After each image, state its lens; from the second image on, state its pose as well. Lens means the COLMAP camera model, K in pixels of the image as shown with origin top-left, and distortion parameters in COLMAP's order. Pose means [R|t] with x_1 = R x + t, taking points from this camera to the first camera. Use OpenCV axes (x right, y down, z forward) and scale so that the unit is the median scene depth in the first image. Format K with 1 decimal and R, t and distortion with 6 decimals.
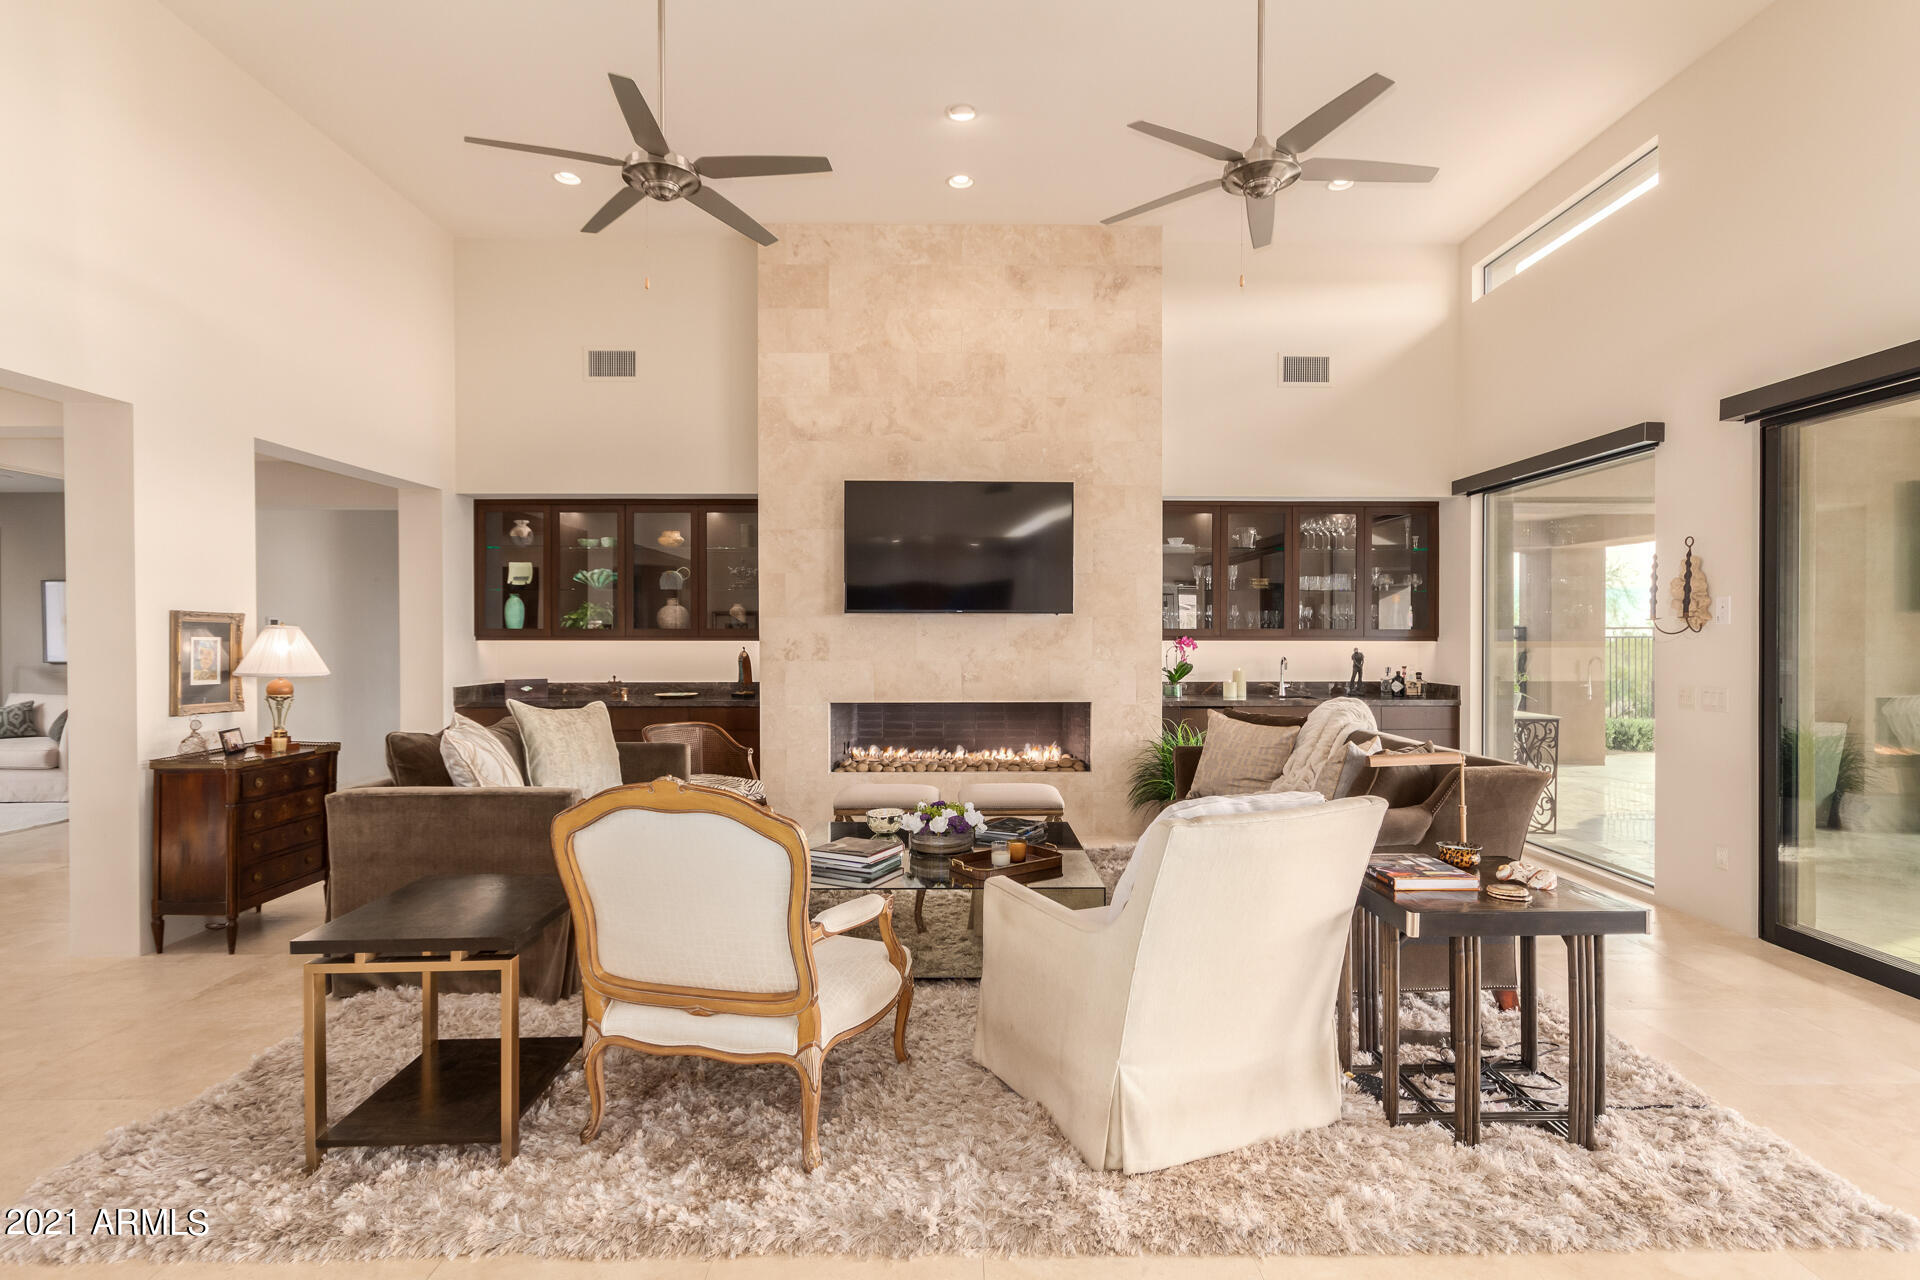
lens RADIAL K [[963.6, 0, 958.8], [0, 963.6, 641.8], [0, 0, 1]] dist [0.001232, -0.000657]
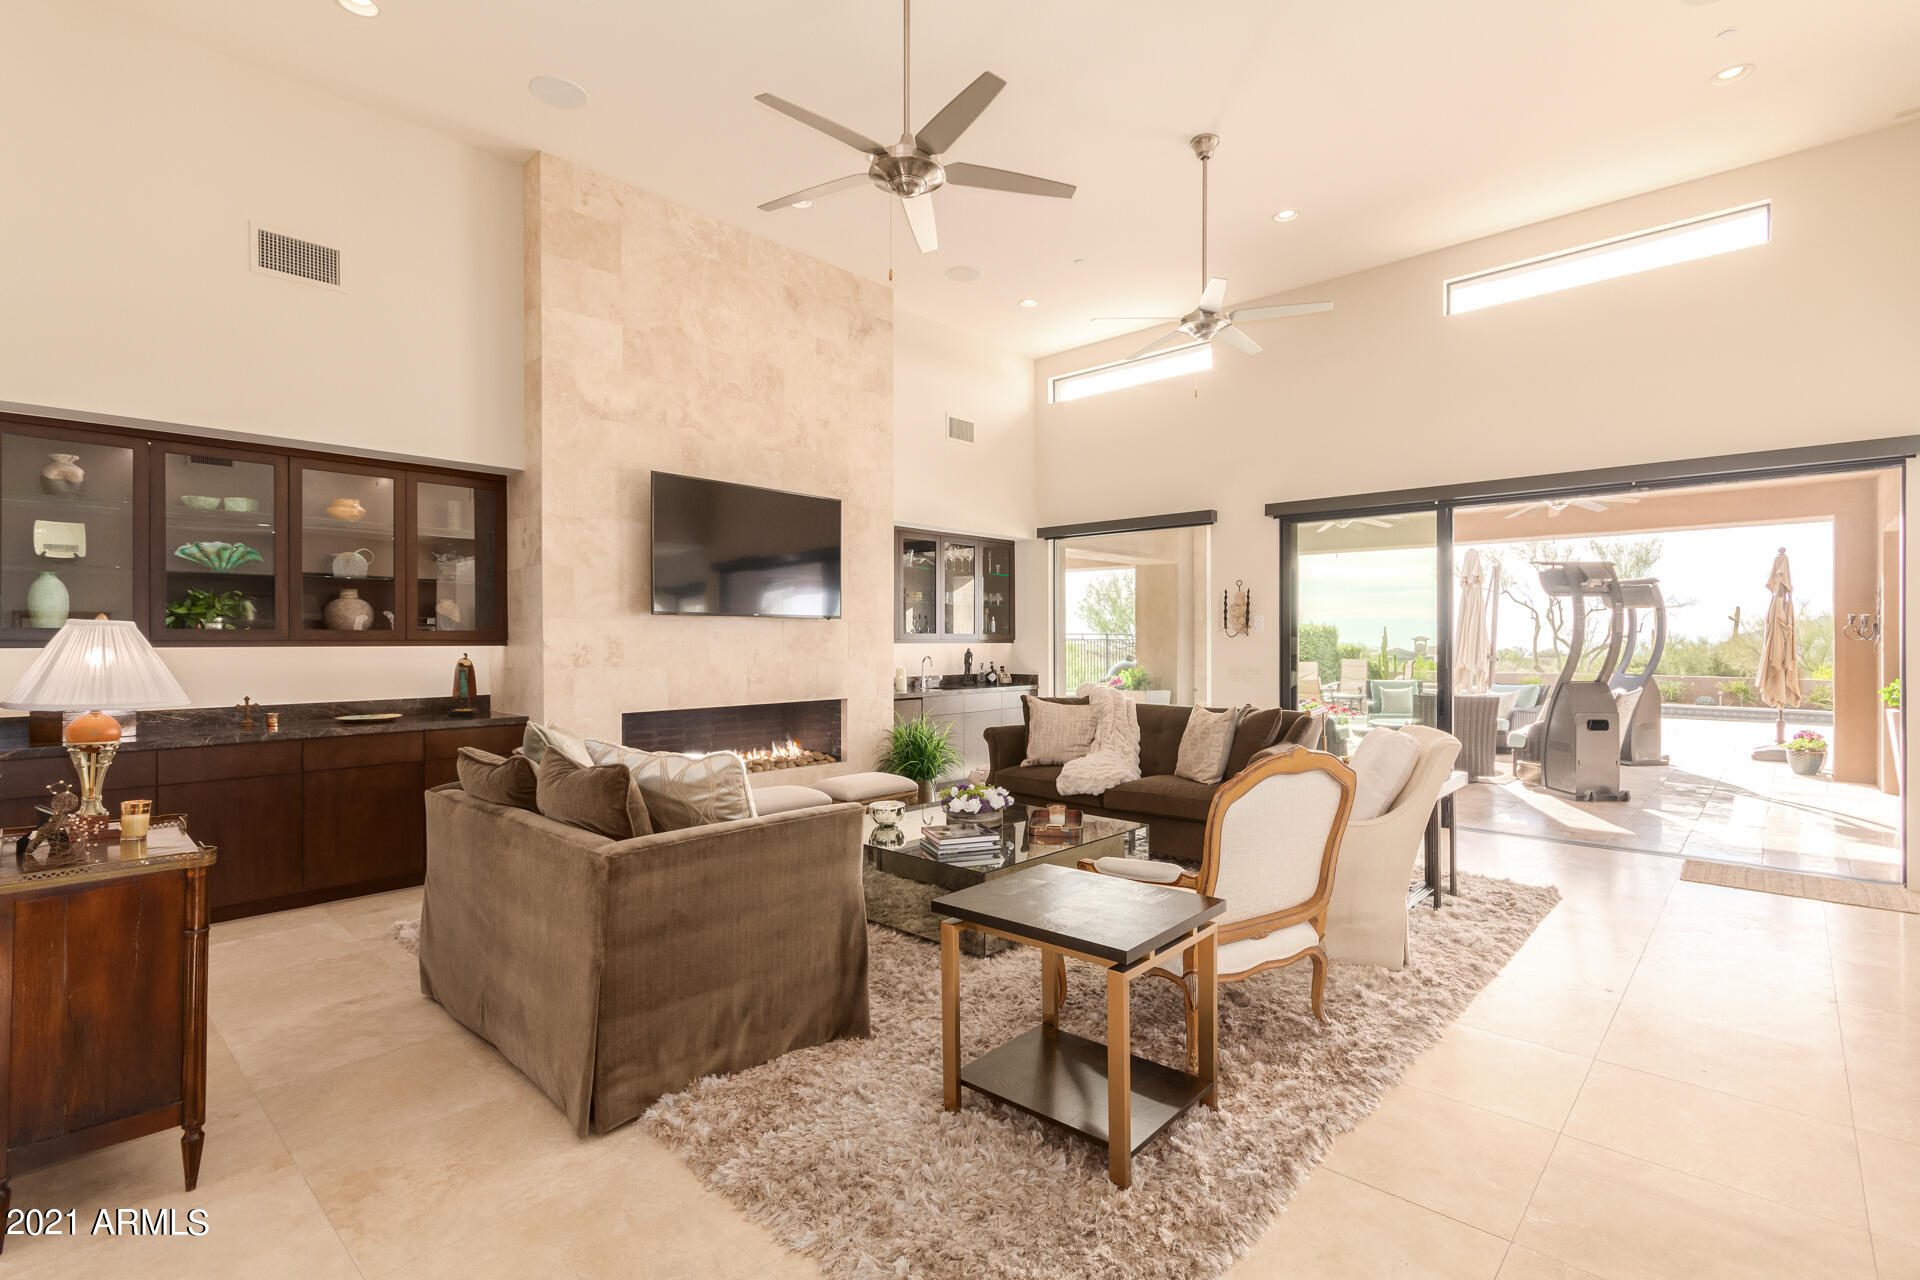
lens RADIAL K [[922.9, 0, 961.1], [0, 922.9, 638.3], [0, 0, 1]] dist [0.013091, 0.000222]
pose [[0.673057, -0.000595, 0.739590, -0.562632], [0.006467, 0.999966, -0.005081, -0.000572], [-0.739562, 0.008203, 0.673038, 0.184187]]
